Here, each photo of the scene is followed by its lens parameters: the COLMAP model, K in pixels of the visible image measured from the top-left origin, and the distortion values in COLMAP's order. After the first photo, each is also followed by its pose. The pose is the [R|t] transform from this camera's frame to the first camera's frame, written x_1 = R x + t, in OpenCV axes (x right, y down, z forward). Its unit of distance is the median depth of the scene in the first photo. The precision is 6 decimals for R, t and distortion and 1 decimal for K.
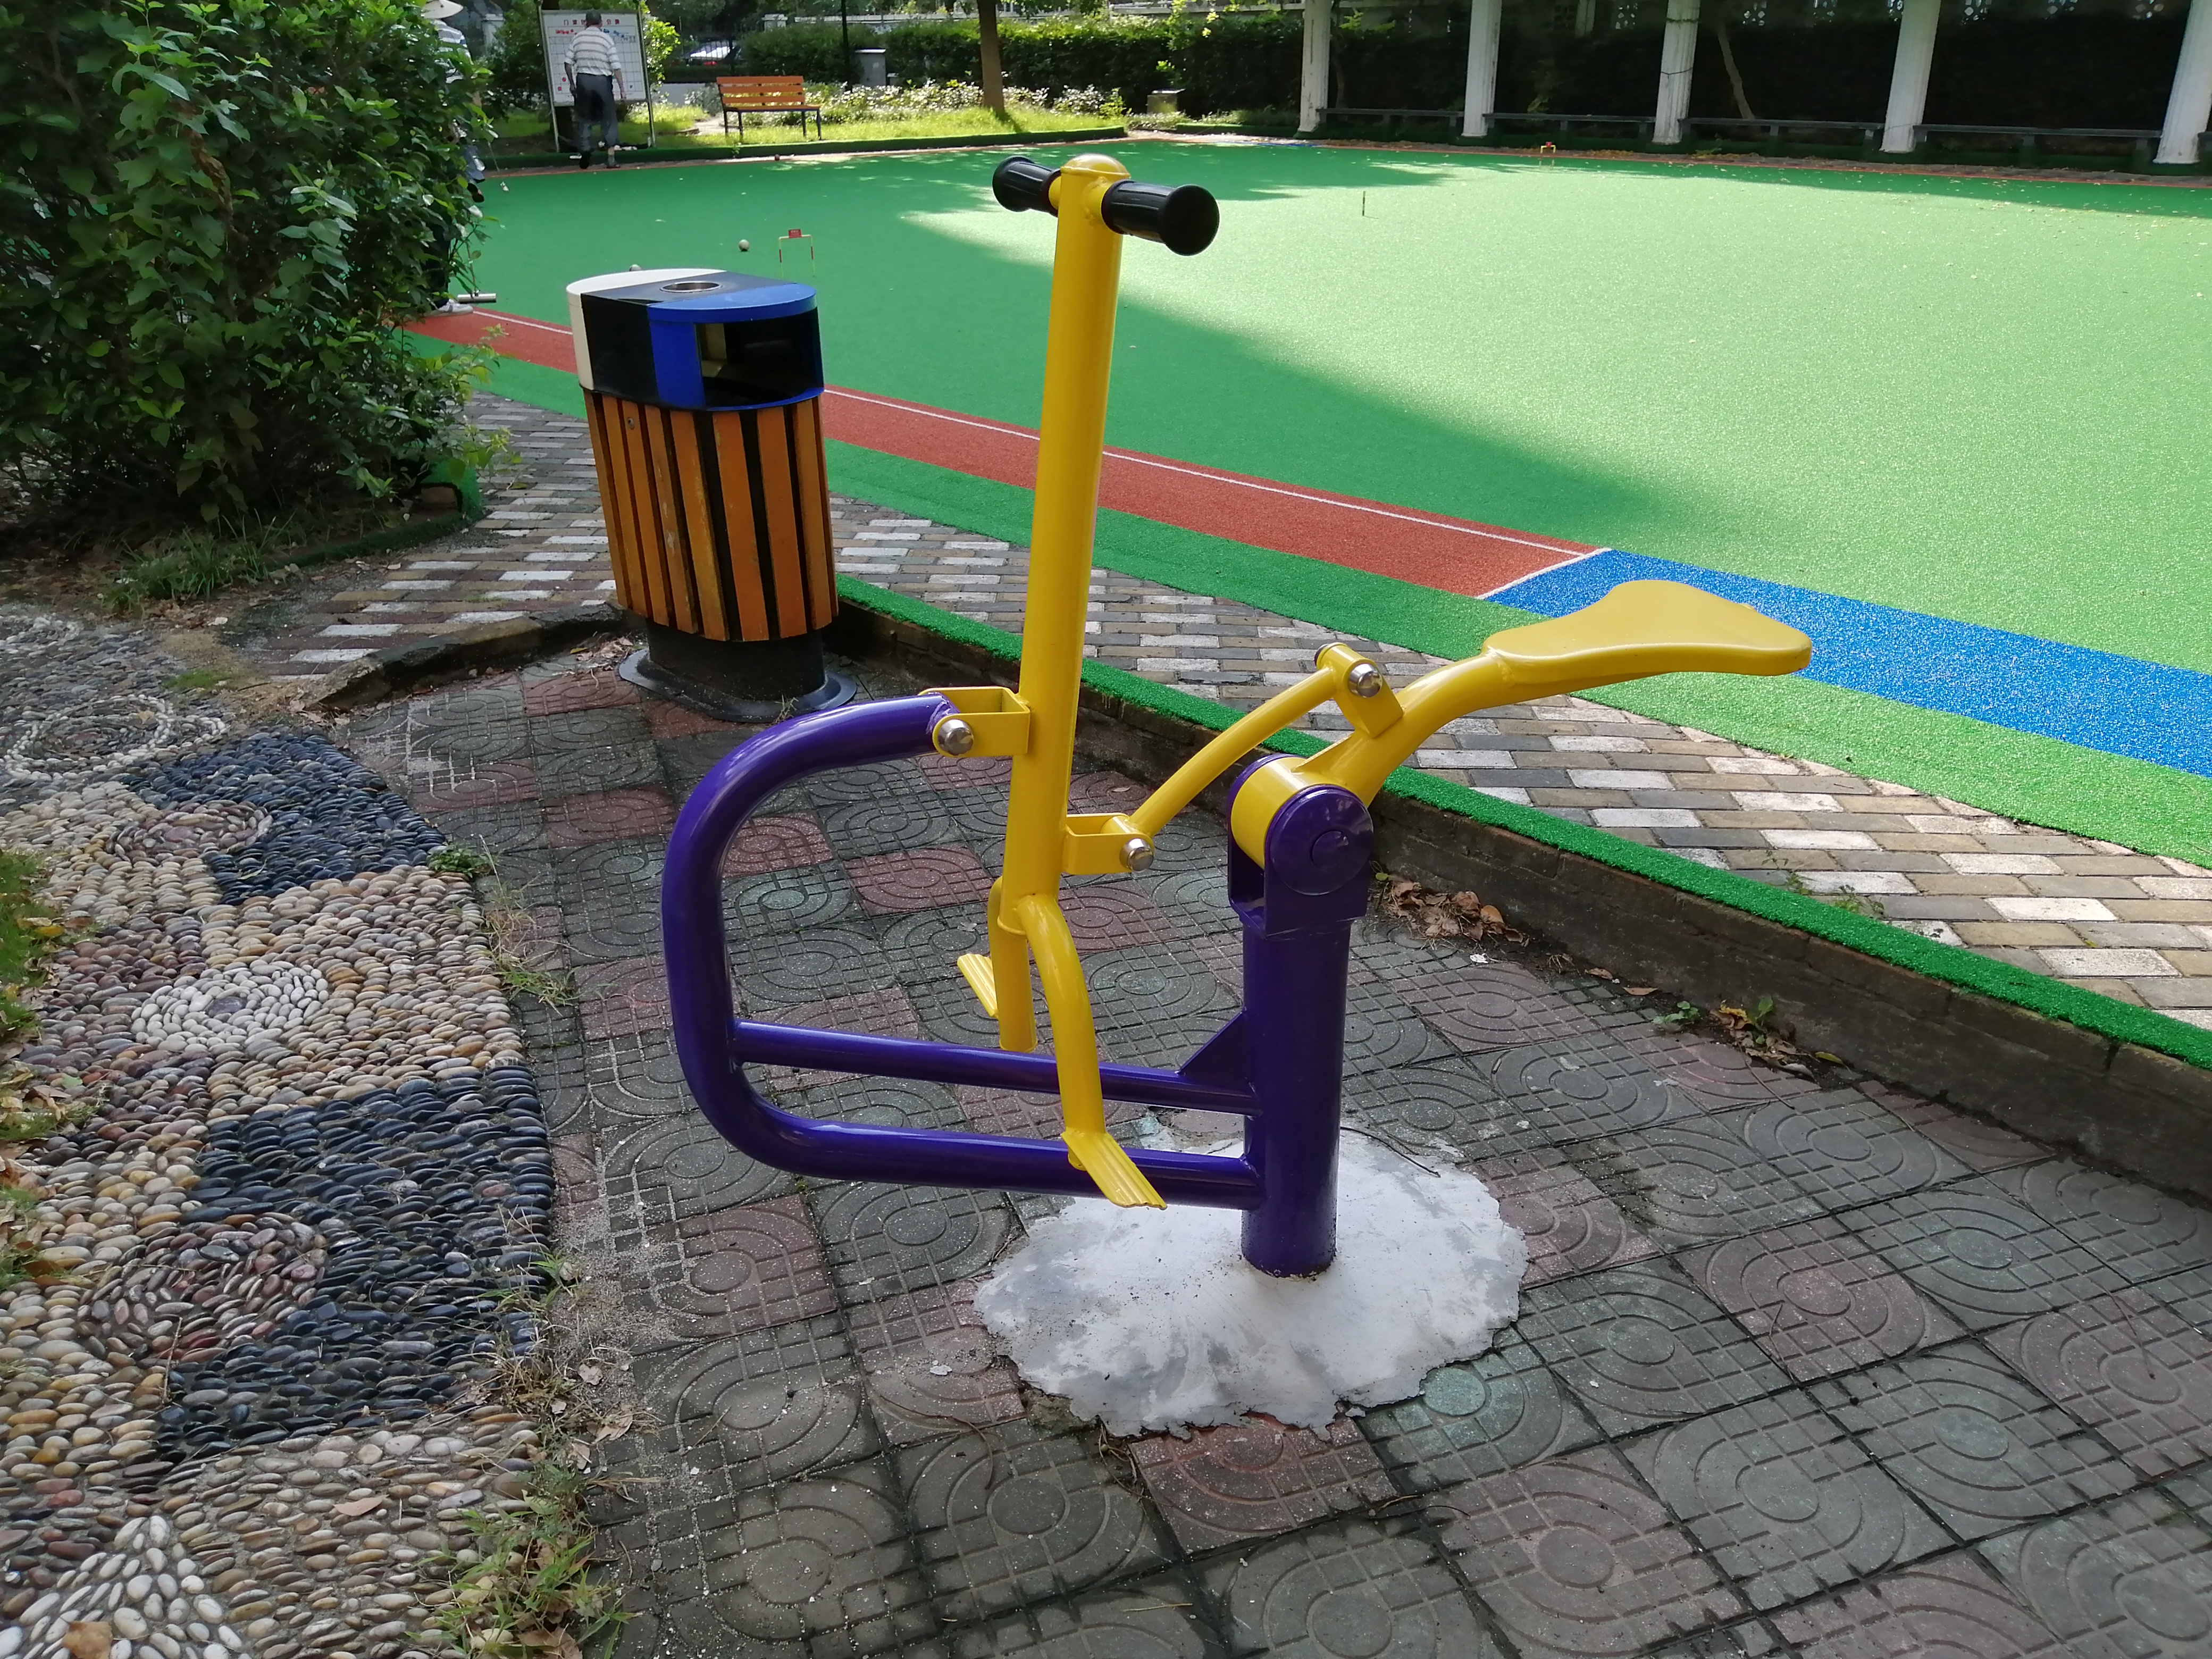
lens RADIAL K [[1757.0, 0, 1109.4], [0, 1757.0, 833.6], [0, 0, 1]] dist [0.006612, -0.022214]
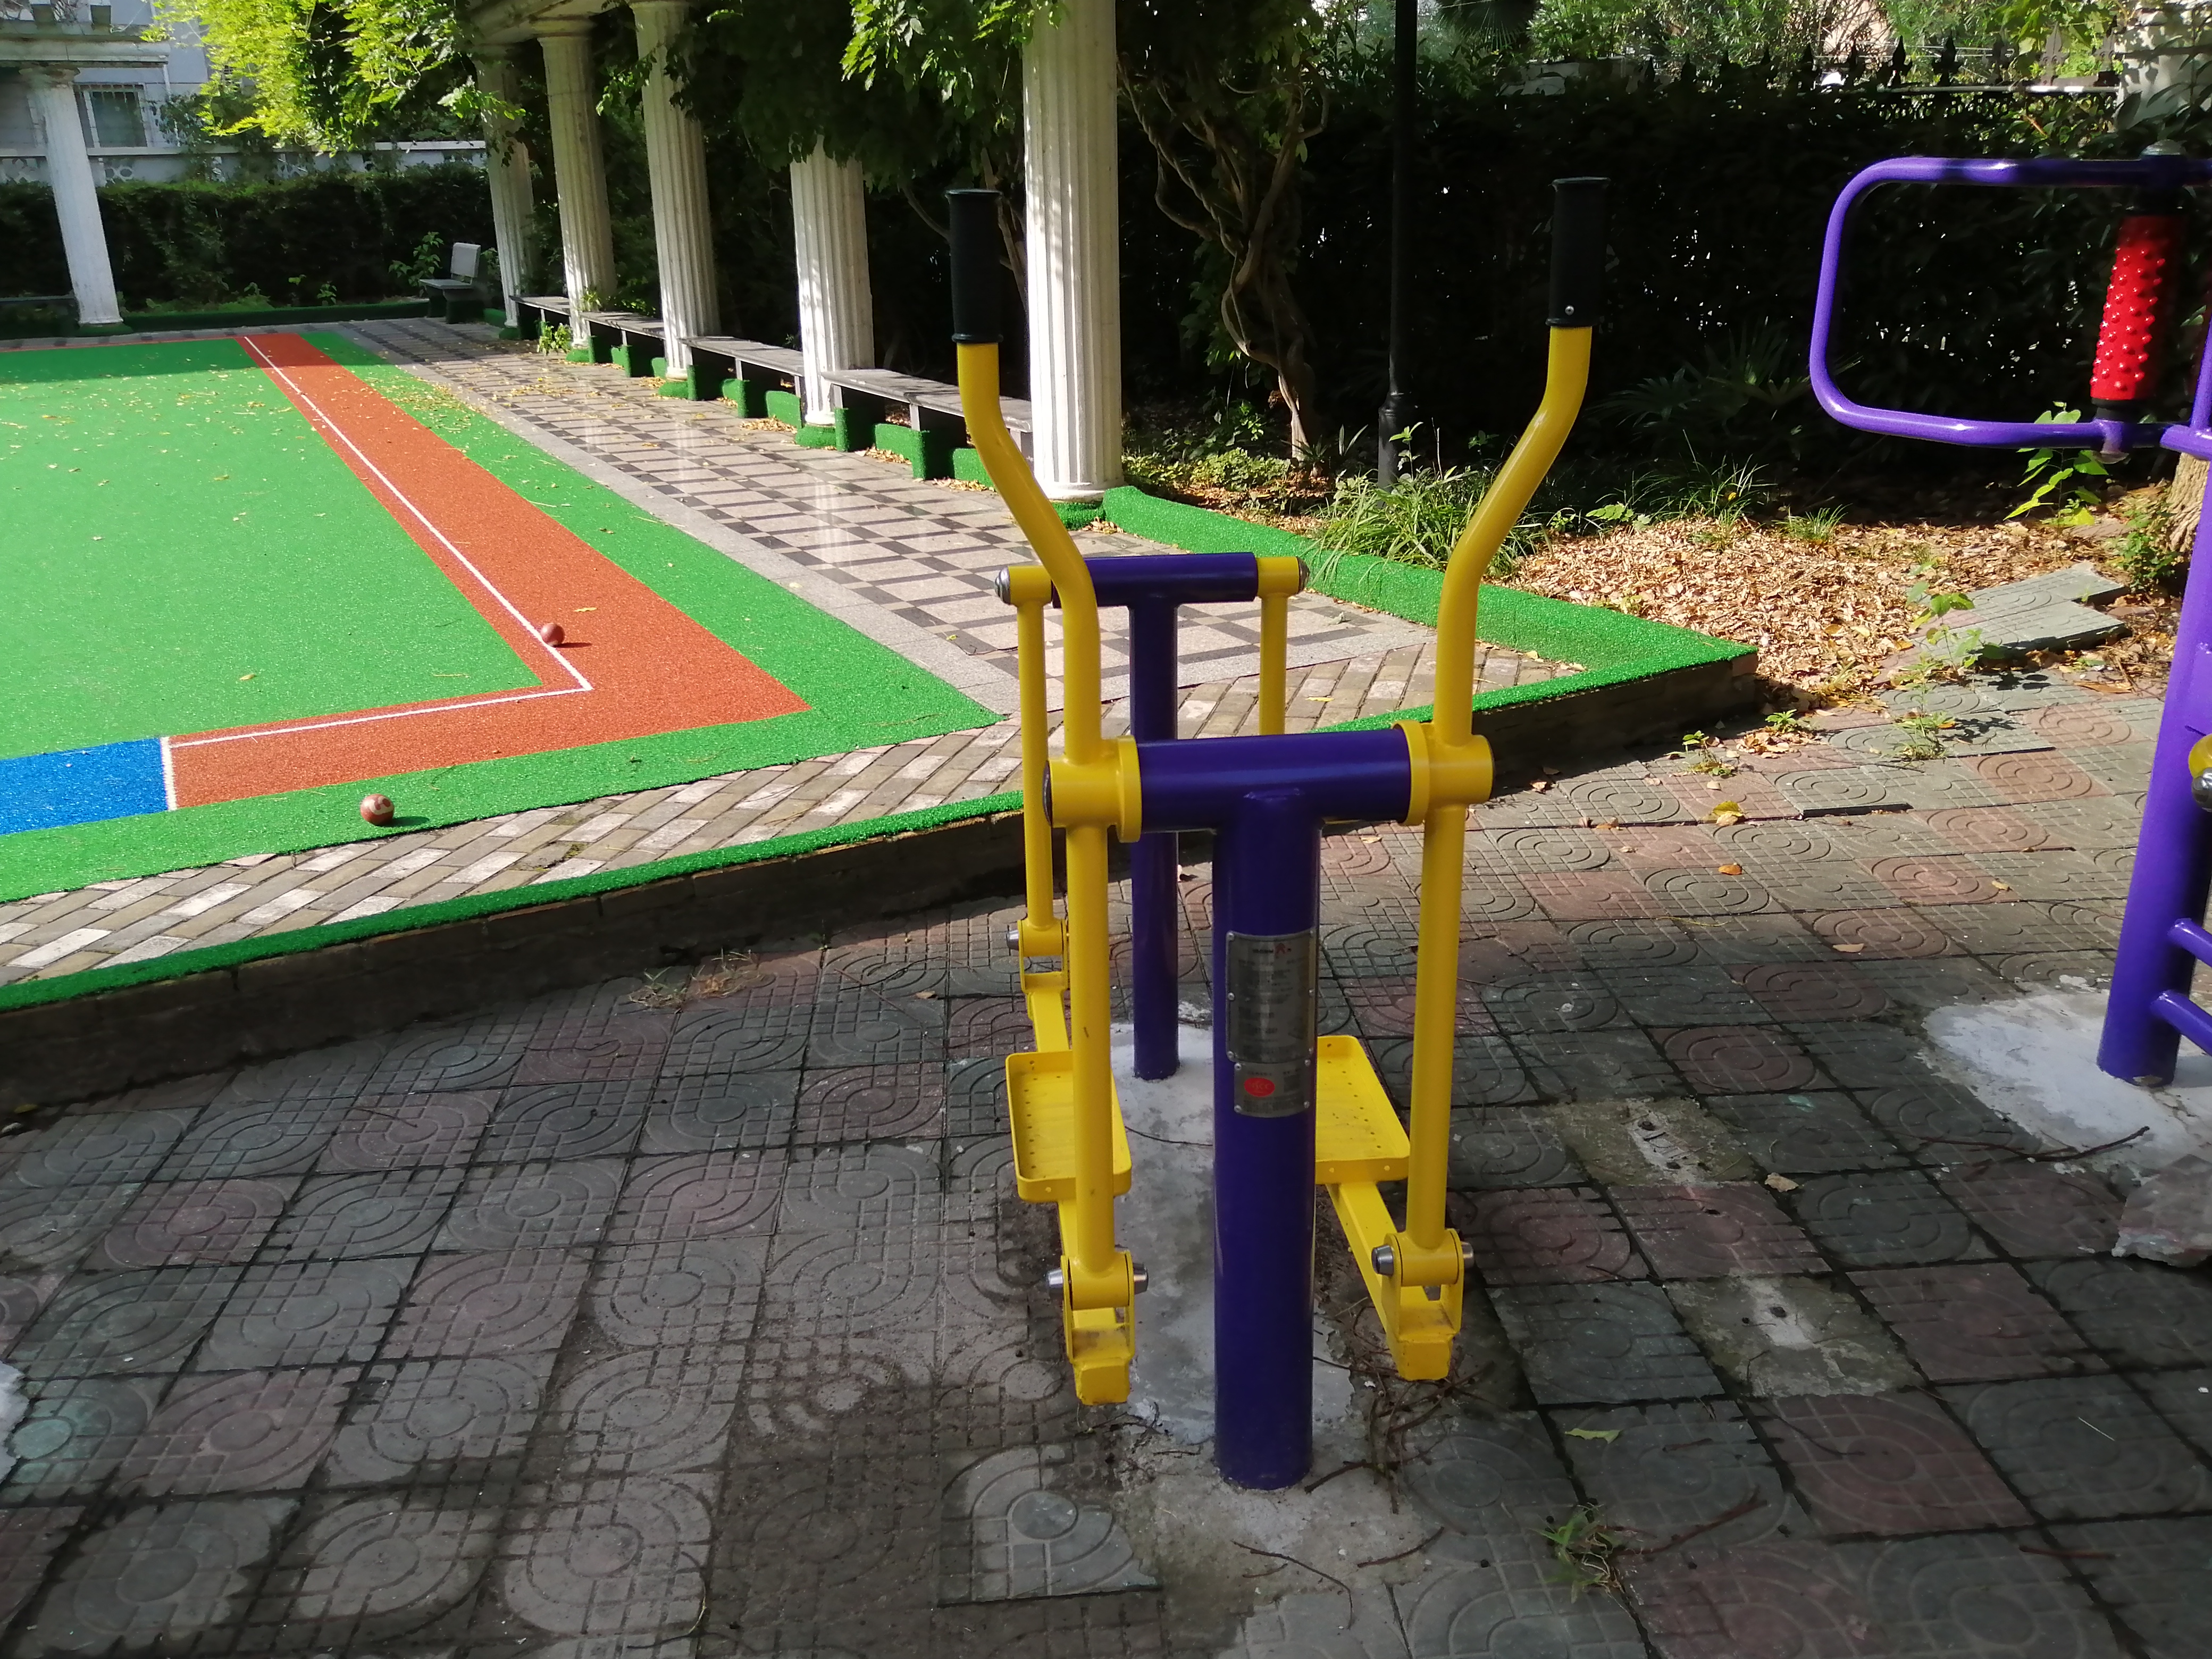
lens RADIAL K [[1757.0, 0, 1106.9], [0, 1757.0, 824.7], [0, 0, 1]] dist [0.006612, -0.022214]
pose [[0.260586, -0.334061, 0.905813, -0.472174], [0.414273, 0.886153, 0.207631, 0.023381], [-0.872051, 0.321148, 0.369312, -0.109442]]
